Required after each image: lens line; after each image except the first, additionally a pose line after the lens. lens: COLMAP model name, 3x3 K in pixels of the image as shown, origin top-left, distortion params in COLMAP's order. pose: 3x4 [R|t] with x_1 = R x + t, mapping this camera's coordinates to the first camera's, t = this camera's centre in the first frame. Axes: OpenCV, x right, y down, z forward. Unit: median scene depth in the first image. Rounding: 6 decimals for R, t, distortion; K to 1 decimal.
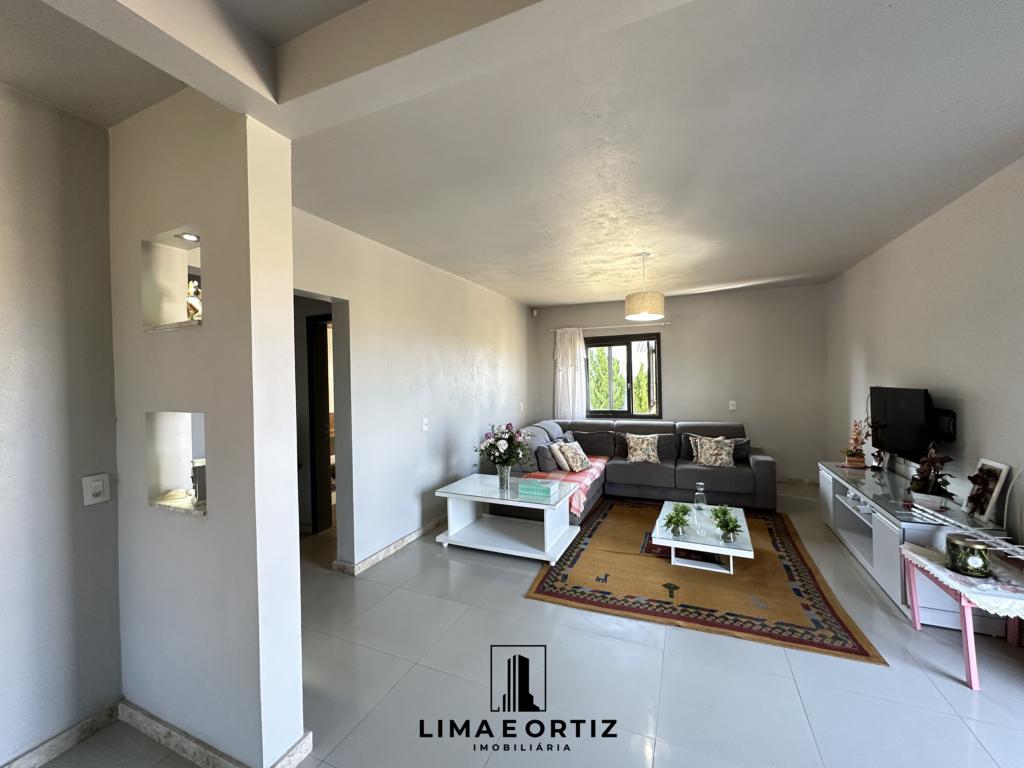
lens RADIAL K [[408.5, 0, 508.6], [0, 408.5, 384.3], [0, 0, 1]] dist [-0.004615, 0.001109]
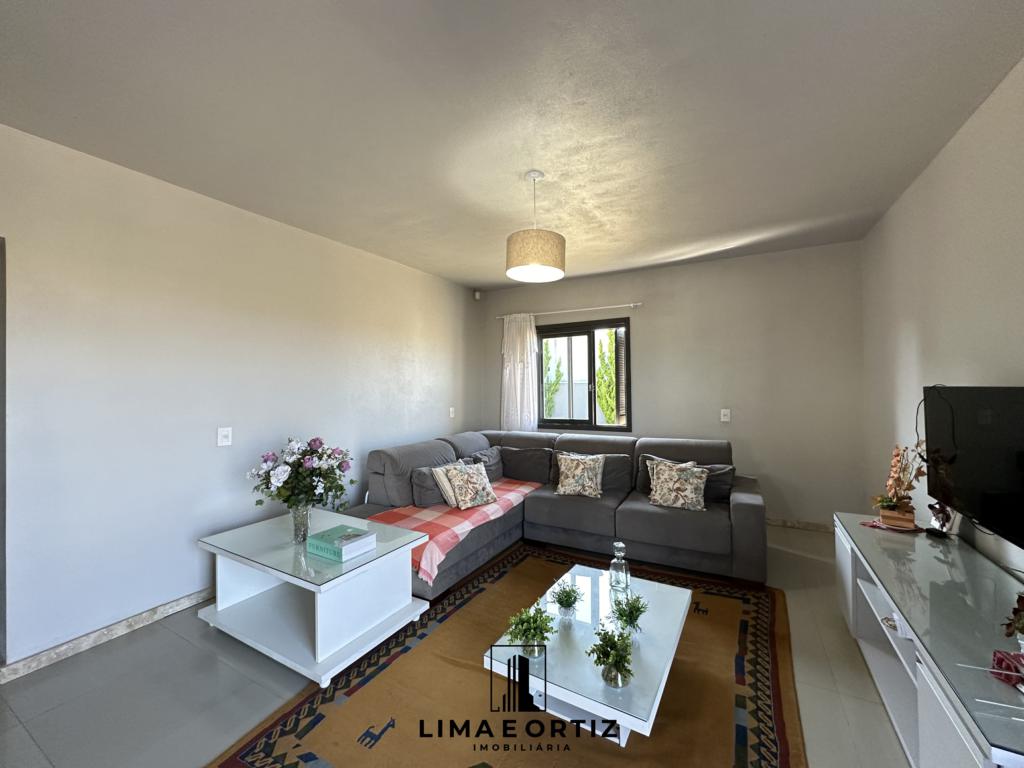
lens RADIAL K [[408.5, 0, 509.8], [0, 408.5, 385.1], [0, 0, 1]] dist [-0.004615, 0.001109]
pose [[0.995595, 0.008863, -0.093334, 0.300555], [-0.010043, 0.999875, -0.012175, 0.013454], [0.093215, 0.013059, 0.995560, 0.315039]]
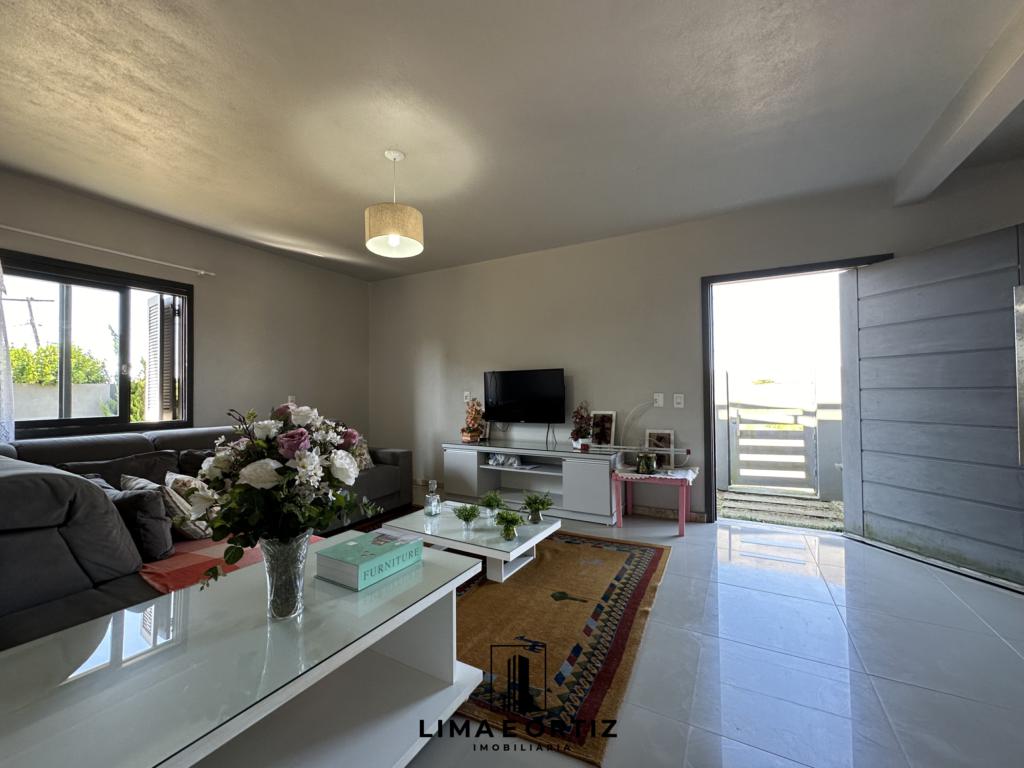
lens RADIAL K [[408.5, 0, 512.1], [0, 408.5, 390.3], [0, 0, 1]] dist [-0.004615, 0.001109]
pose [[0.090043, 0.030648, 0.995466, -0.253250], [0.018718, 0.999298, -0.032459, 0.079810], [-0.995762, 0.021556, 0.089406, 0.640362]]
